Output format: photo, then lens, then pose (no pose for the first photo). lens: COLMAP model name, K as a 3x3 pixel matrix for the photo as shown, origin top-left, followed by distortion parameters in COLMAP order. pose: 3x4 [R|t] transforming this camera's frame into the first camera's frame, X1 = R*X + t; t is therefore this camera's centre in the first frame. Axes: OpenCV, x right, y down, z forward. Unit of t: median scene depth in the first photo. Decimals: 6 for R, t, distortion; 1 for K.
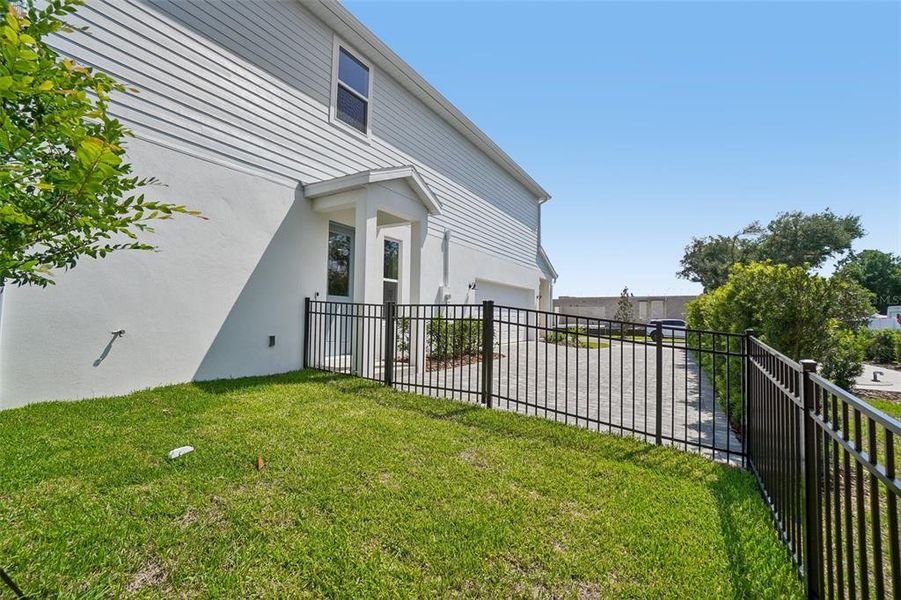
lens RADIAL K [[397.7, 0, 453.0], [0, 397.7, 299.0], [0, 0, 1]] dist [-0.064114, 0.026179]
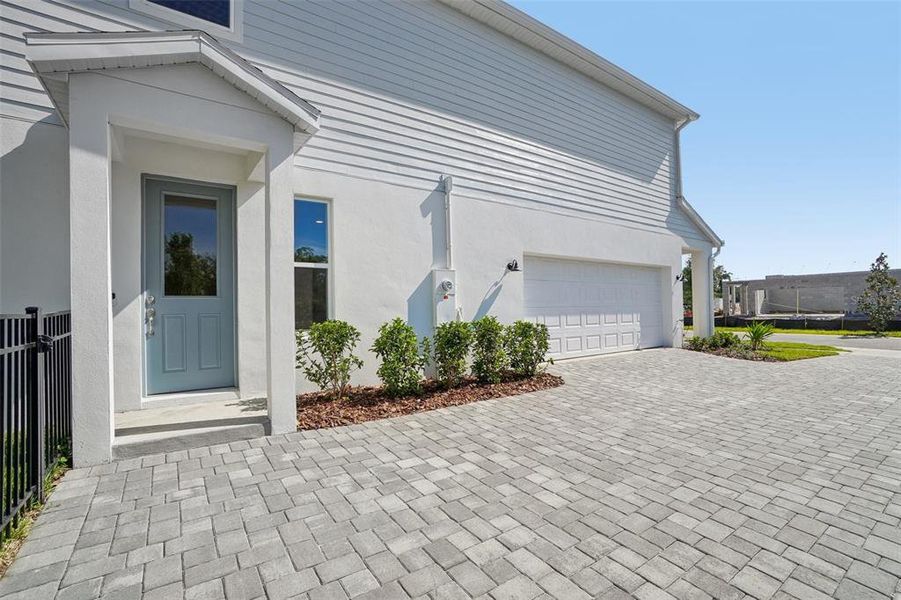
lens RADIAL K [[397.7, 0, 453.0], [0, 397.7, 299.0], [0, 0, 1]] dist [-0.064114, 0.026179]
pose [[0.900269, -0.038536, -0.433624, 0.158266], [0.047434, 0.998827, 0.009714, 0.004724], [0.432741, -0.029314, 0.901041, 0.289245]]
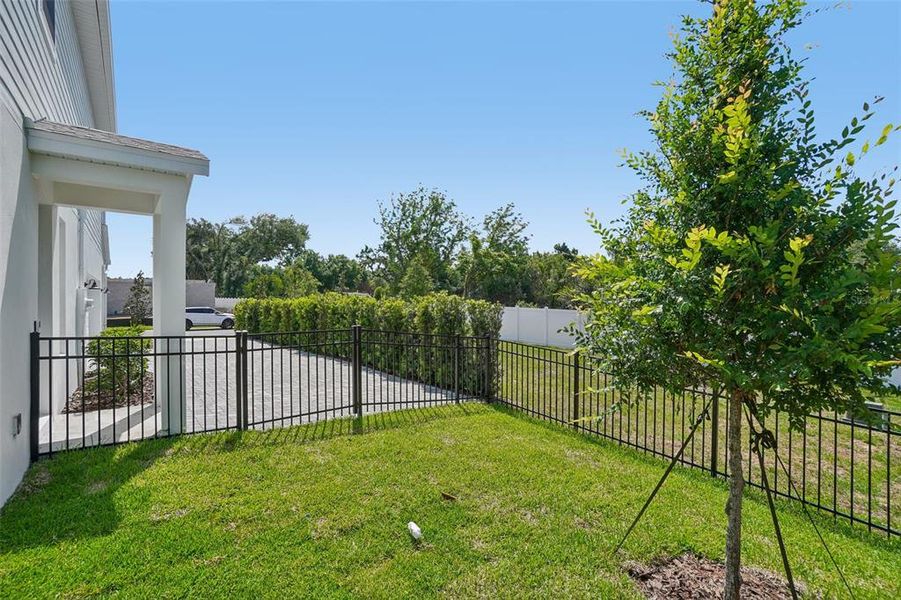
lens RADIAL K [[397.7, 0, 453.0], [0, 397.7, 299.0], [0, 0, 1]] dist [-0.064114, 0.026179]
pose [[0.343291, -0.017538, 0.939065, -0.255641], [-0.030572, 0.999087, 0.029835, -0.033430], [-0.938732, -0.038951, 0.342441, 0.094961]]
